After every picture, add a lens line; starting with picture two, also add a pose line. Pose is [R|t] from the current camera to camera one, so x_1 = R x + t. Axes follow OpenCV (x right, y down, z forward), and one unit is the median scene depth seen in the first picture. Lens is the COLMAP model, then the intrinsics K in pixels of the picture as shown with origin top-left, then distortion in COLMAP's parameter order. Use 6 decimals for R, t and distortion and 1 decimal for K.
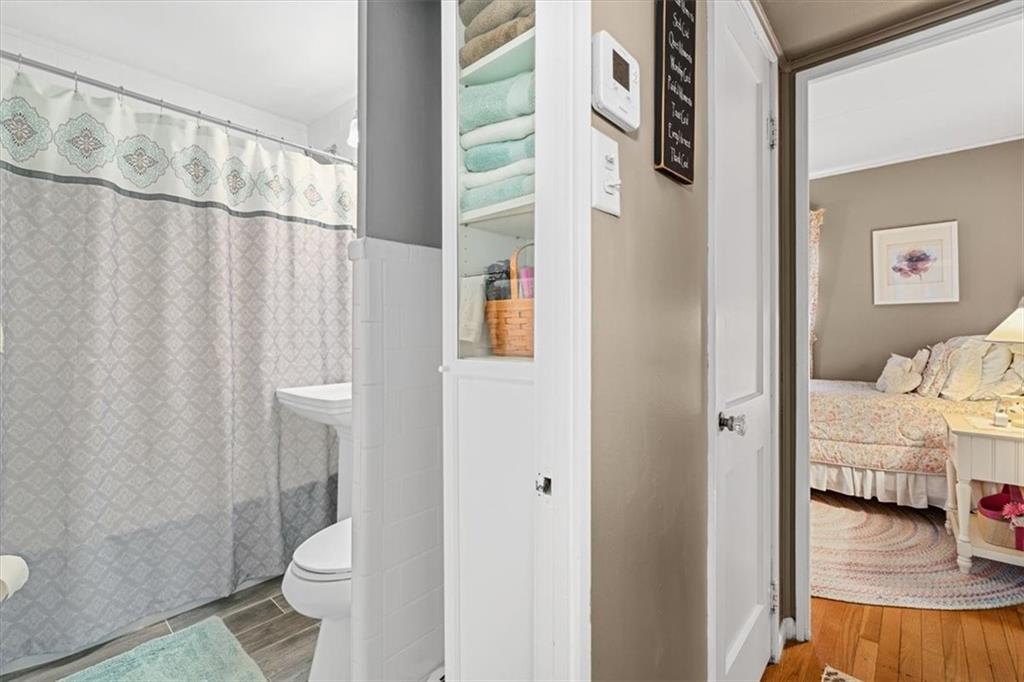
lens RADIAL K [[453.4, 0, 509.5], [0, 453.4, 327.8], [0, 0, 1]] dist [-0.000709, -0.000439]
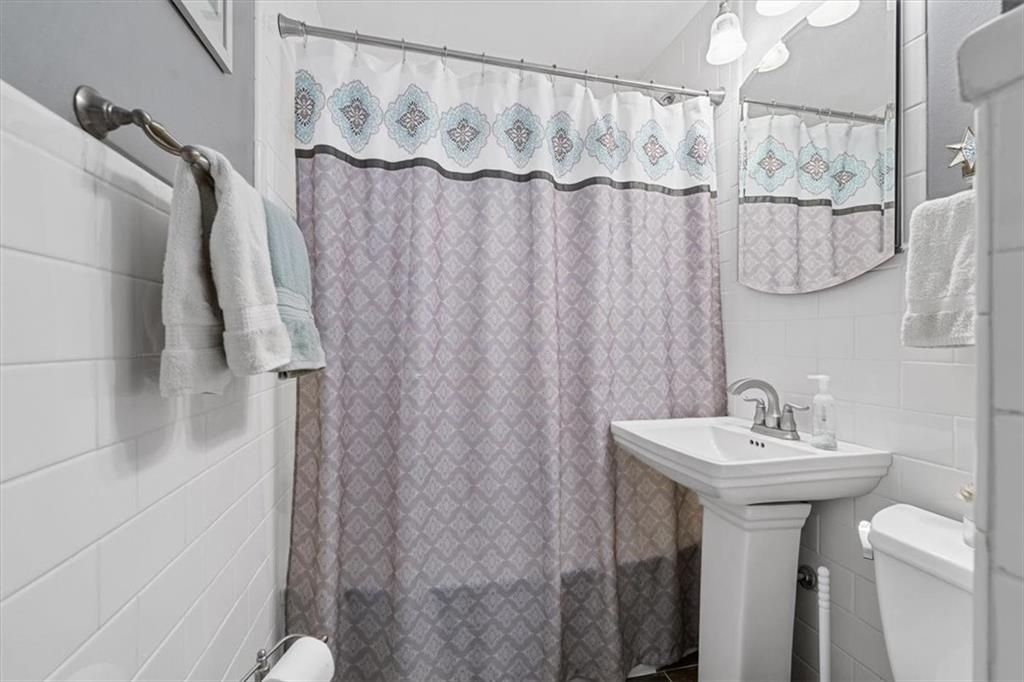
lens RADIAL K [[453.4, 0, 509.5], [0, 453.4, 327.8], [0, 0, 1]] dist [-0.000709, -0.000439]
pose [[0.808797, -0.016262, -0.587863, -0.231983], [0.001386, 0.999668, -0.025747, 0.004615], [0.588087, 0.020010, 0.808550, 0.338437]]
